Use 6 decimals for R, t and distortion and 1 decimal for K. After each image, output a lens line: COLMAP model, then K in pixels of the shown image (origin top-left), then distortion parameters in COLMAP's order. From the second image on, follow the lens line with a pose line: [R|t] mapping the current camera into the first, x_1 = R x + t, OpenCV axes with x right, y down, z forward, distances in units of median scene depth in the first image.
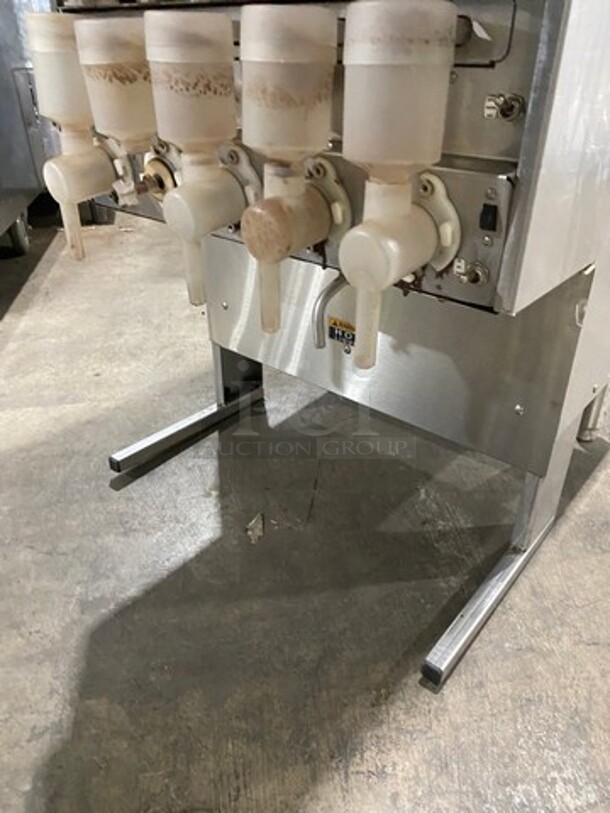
lens RADIAL K [[630.7, 0, 305.0], [0, 630.7, 406.5], [0, 0, 1]] dist [0.002543, 0.000130]
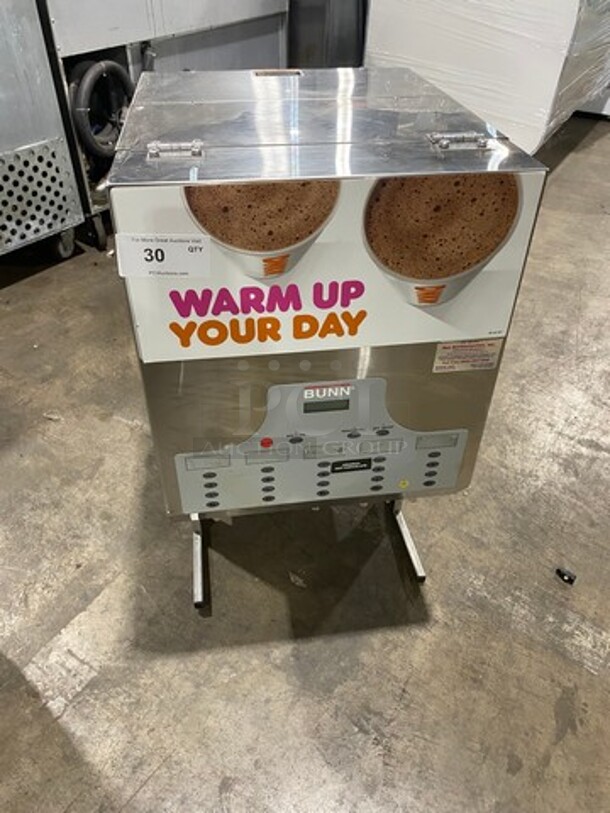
lens RADIAL K [[630.7, 0, 305.0], [0, 630.7, 406.5], [0, 0, 1]] dist [0.002543, 0.000130]
pose [[0.654624, -0.470659, 0.591564, -0.753494], [0.372201, 0.881786, 0.289688, -0.640032], [-0.657977, 0.030544, 0.752418, -0.339943]]
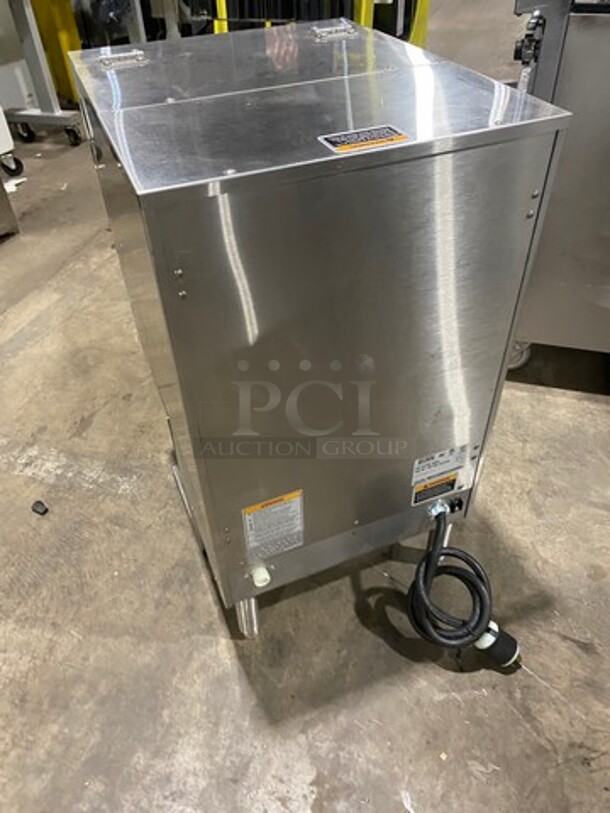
lens RADIAL K [[630.7, 0, 305.0], [0, 630.7, 406.5], [0, 0, 1]] dist [0.002543, 0.000130]
pose [[-0.454219, 0.584297, -0.672519, 1.034437], [-0.422941, 0.522968, 0.740017, -1.256045], [0.784096, 0.620566, 0.009582, 0.784366]]
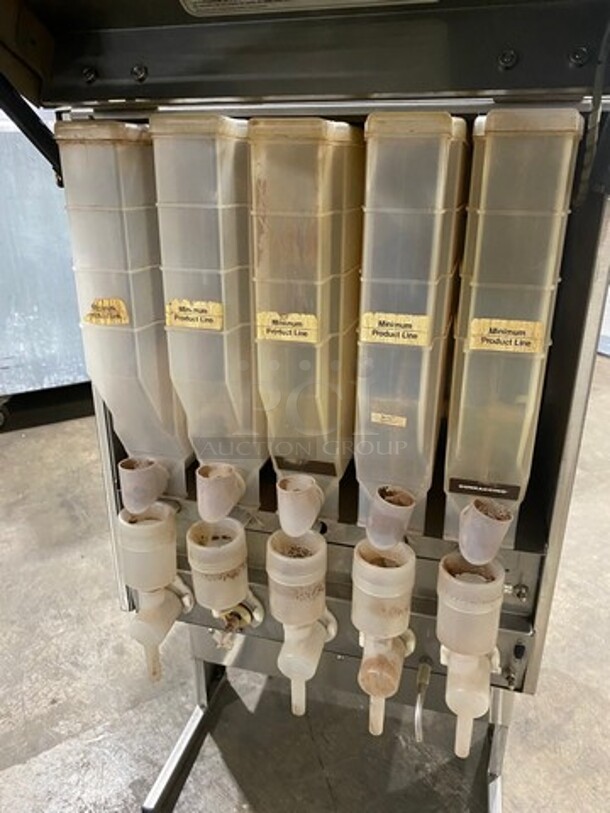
lens RADIAL K [[630.7, 0, 305.0], [0, 630.7, 406.5], [0, 0, 1]] dist [0.002543, 0.000130]
pose [[0.906077, -0.162114, 0.390823, -0.335719], [0.217331, 0.970843, -0.101150, -0.381117], [-0.363030, 0.176587, 0.914891, -0.193383]]
